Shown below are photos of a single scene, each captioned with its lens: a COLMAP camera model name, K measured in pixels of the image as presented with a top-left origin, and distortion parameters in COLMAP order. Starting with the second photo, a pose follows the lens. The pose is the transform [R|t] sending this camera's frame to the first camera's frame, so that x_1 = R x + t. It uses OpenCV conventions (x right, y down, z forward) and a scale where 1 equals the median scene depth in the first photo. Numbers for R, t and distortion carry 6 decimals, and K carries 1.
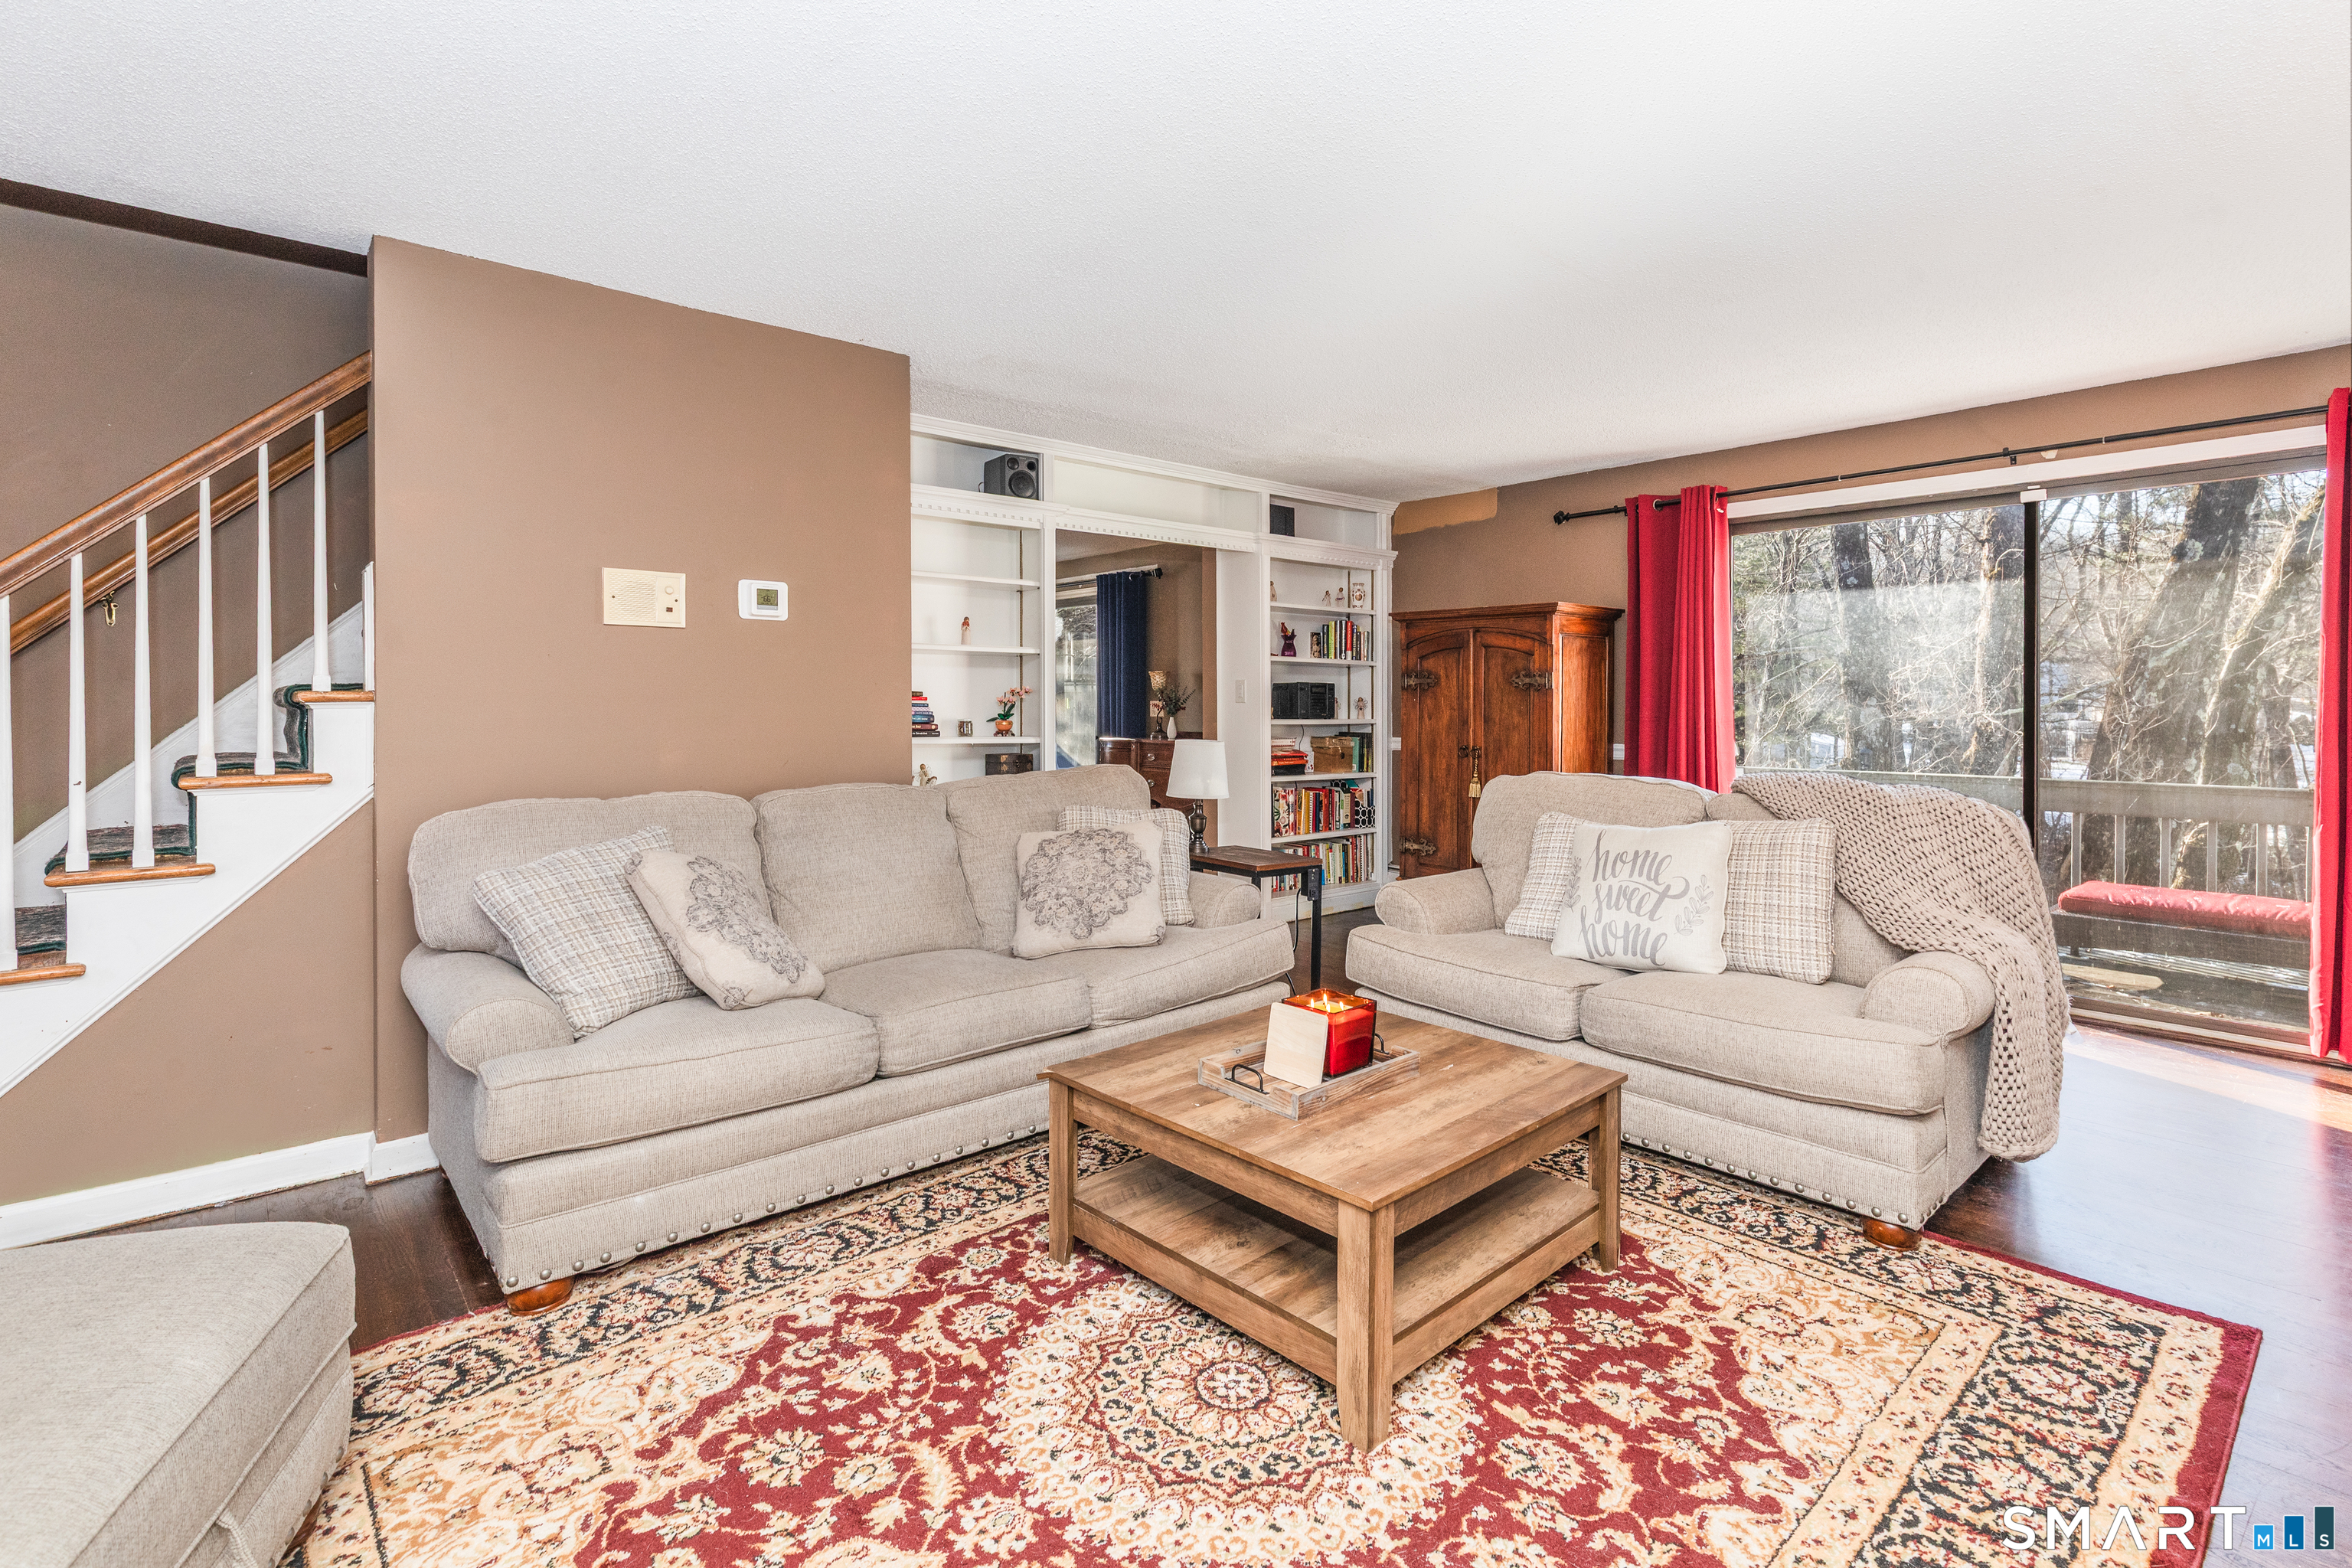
lens RADIAL K [[1110.7, 0, 1217.9], [0, 1110.7, 700.1], [0, 0, 1]] dist [0.006006, 0.000416]
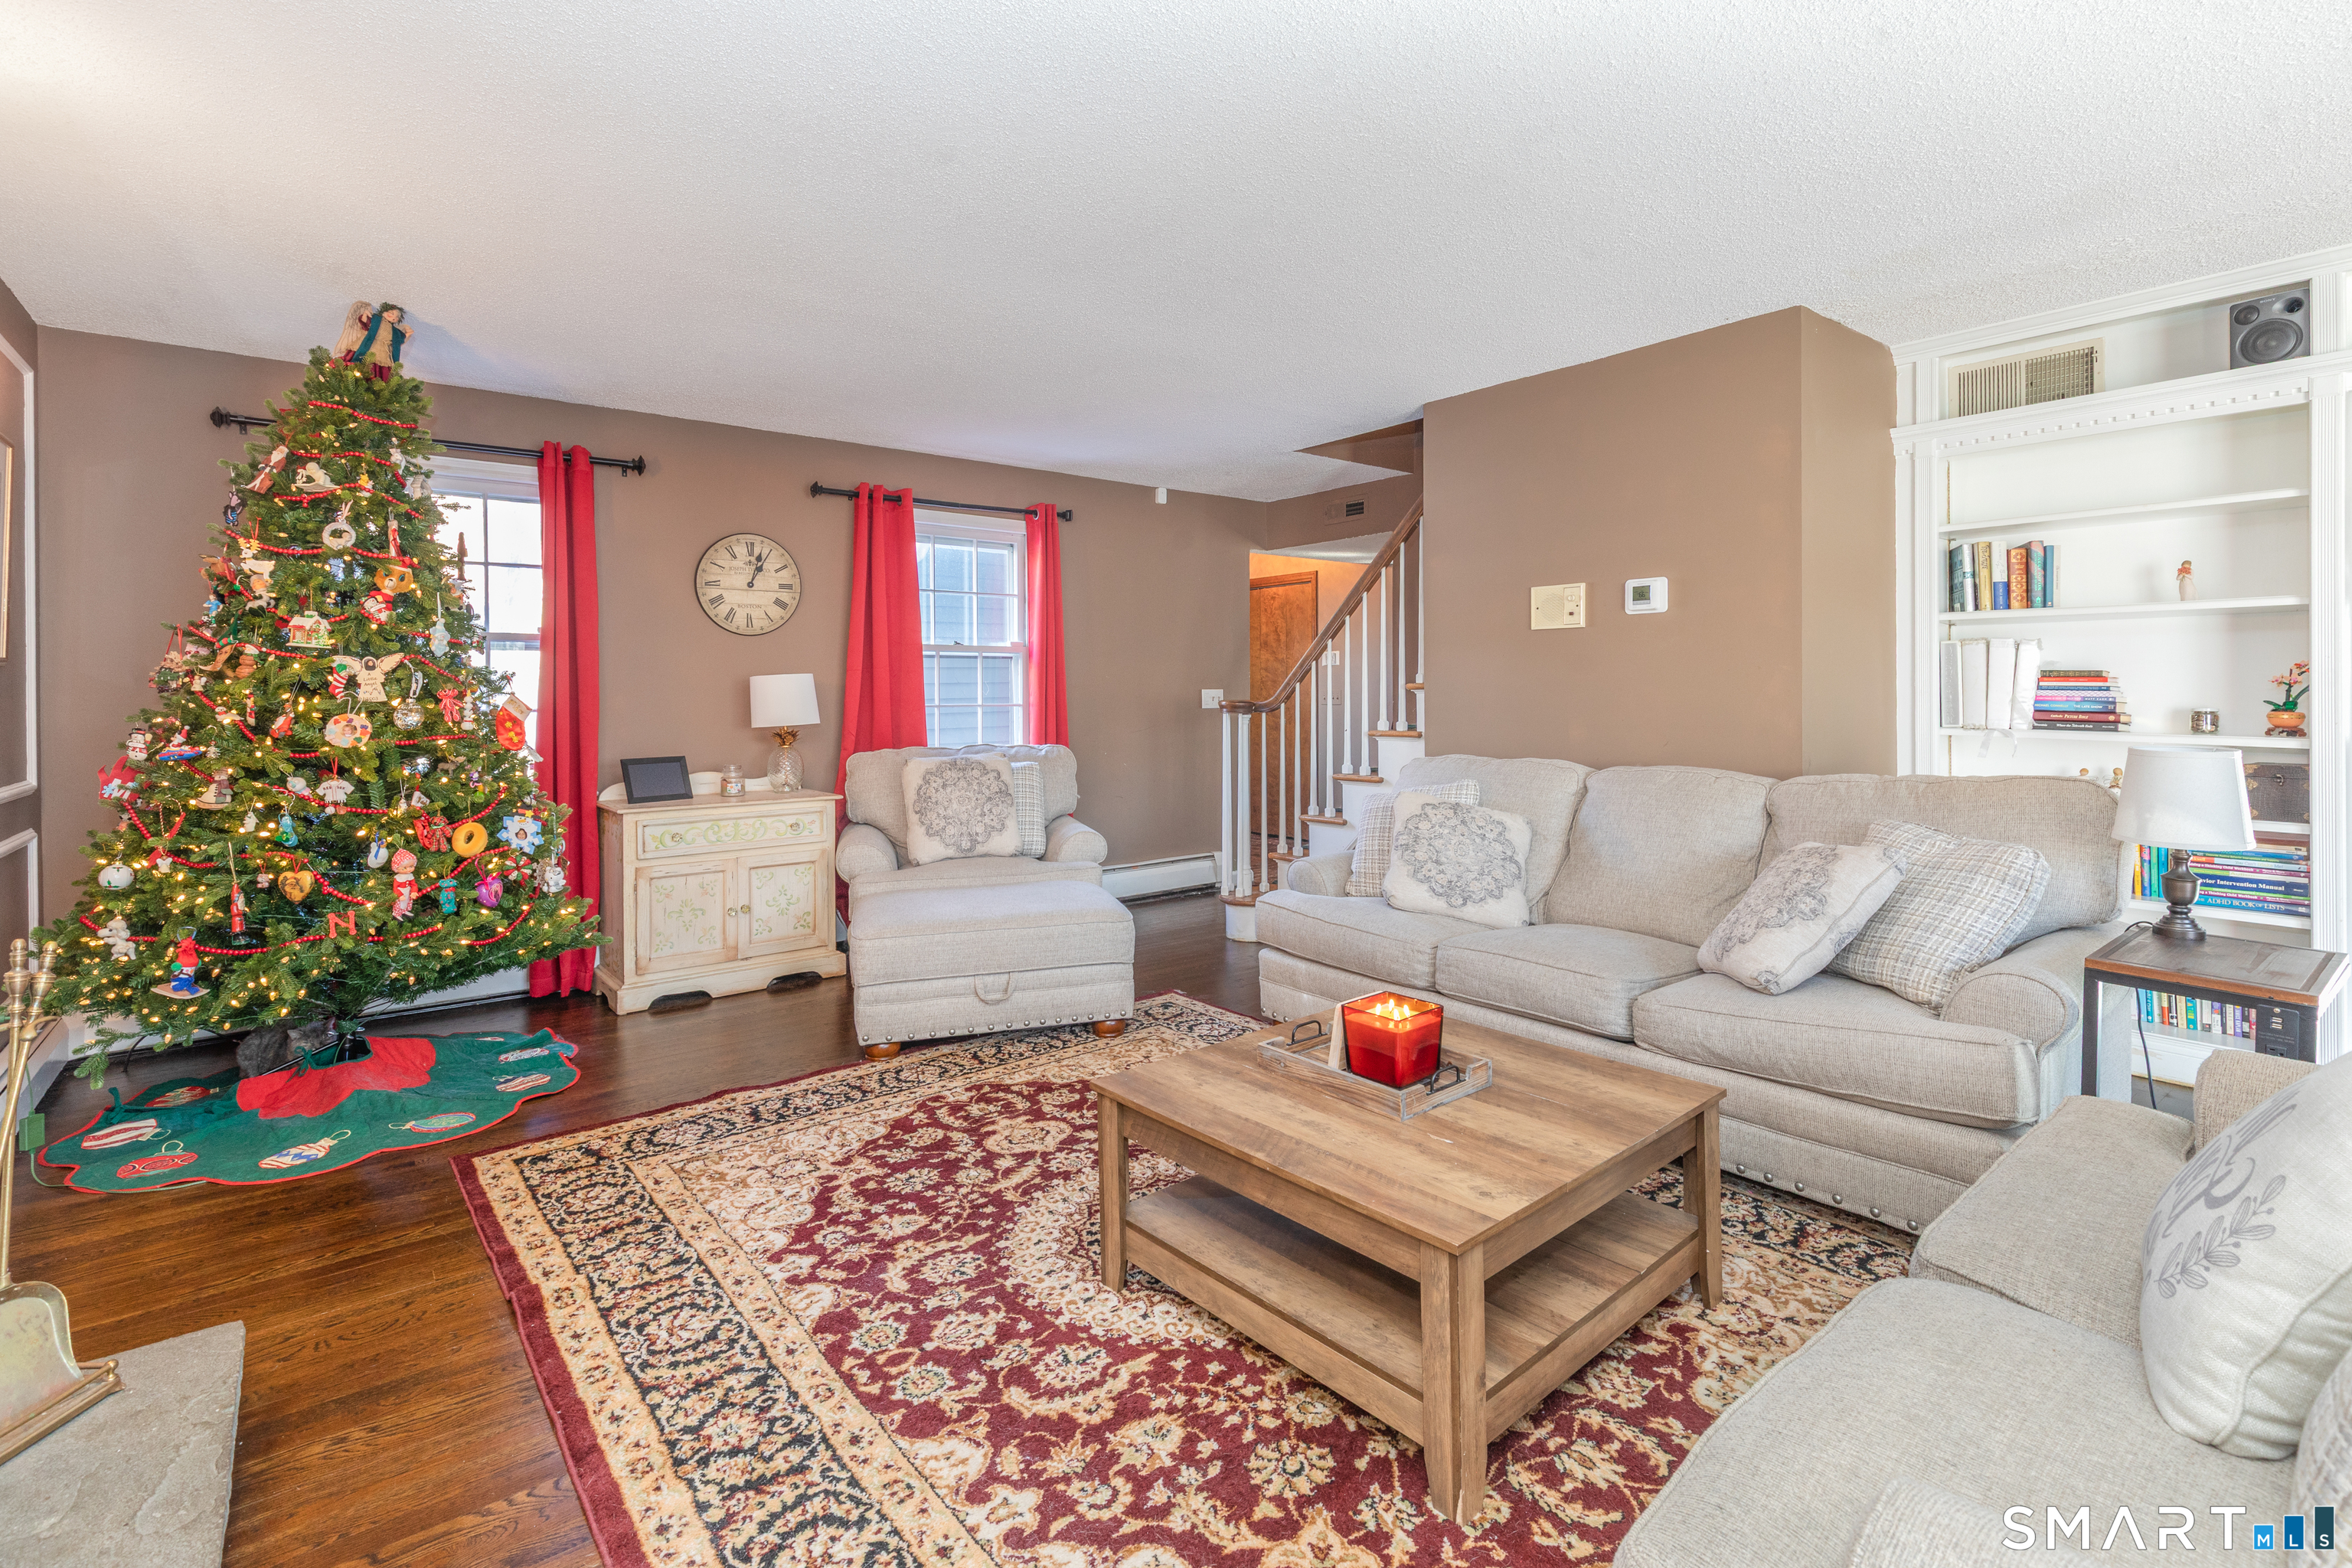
lens RADIAL K [[1110.7, 0, 1203.3], [0, 1110.7, 689.9], [0, 0, 1]] dist [0.006006, 0.000416]
pose [[-0.047158, 0.000564, -0.998887, 1.267353], [0.005176, 0.999987, 0.000320, 0.003584], [0.998874, -0.005155, -0.047161, 1.074169]]
